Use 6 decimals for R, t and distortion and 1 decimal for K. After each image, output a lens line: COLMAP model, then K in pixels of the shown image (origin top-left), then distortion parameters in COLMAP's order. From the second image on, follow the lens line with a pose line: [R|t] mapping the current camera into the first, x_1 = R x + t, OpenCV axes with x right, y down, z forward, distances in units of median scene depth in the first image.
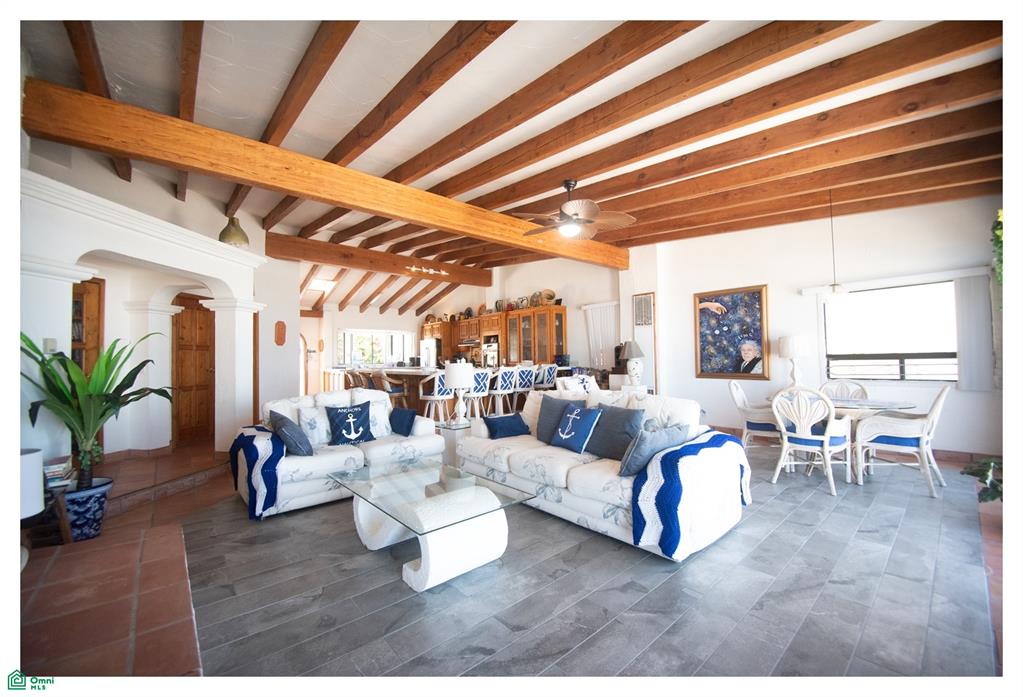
lens RADIAL K [[398.9, 0, 511.4], [0, 398.9, 349.6], [0, 0, 1]] dist [0.001825, -0.015225]
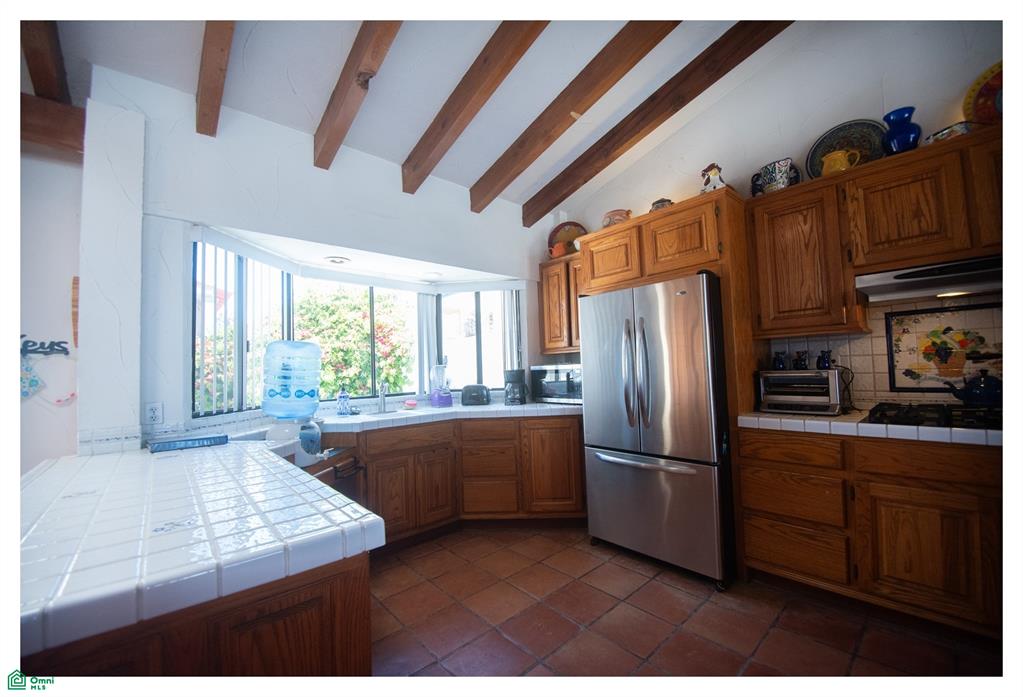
lens RADIAL K [[398.9, 0, 511.4], [0, 398.9, 349.6], [0, 0, 1]] dist [0.001825, -0.015225]
pose [[0.999688, -0.018611, 0.016642, -0.471586], [0.018967, 0.999589, -0.021506, 0.020855], [-0.016235, 0.021815, 0.999630, 1.327585]]
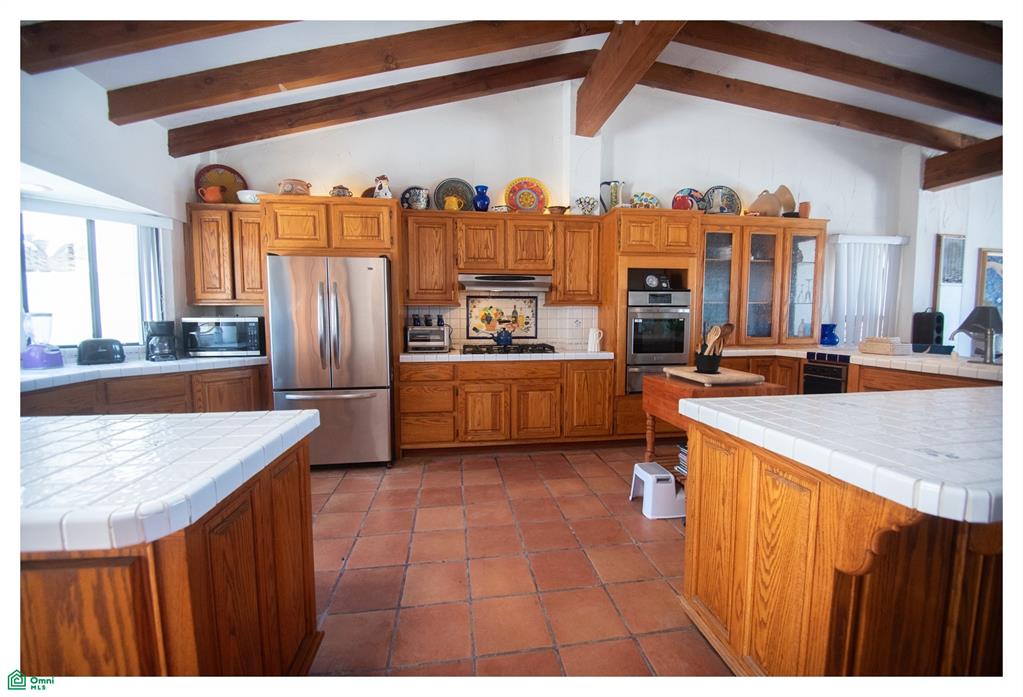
lens RADIAL K [[398.9, 0, 511.4], [0, 398.9, 349.6], [0, 0, 1]] dist [0.001825, -0.015225]
pose [[0.539125, -0.049586, 0.840765, -0.622233], [-0.028641, 0.996609, 0.077143, 0.021797], [-0.841739, -0.065670, 0.535876, 1.268056]]
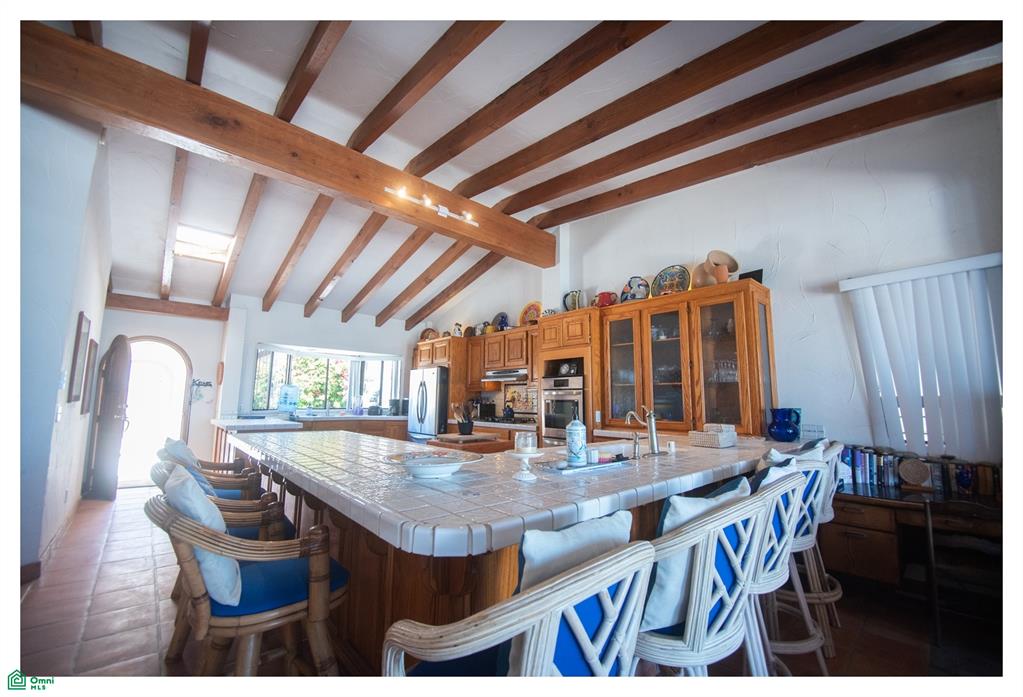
lens RADIAL K [[398.9, 0, 511.4], [0, 398.9, 349.6], [0, 0, 1]] dist [0.001825, -0.015225]
pose [[0.999411, 0.028023, 0.019785, -0.168985], [-0.025859, 0.994426, -0.102217, 0.003873], [-0.022539, 0.101645, 0.994565, 0.749282]]
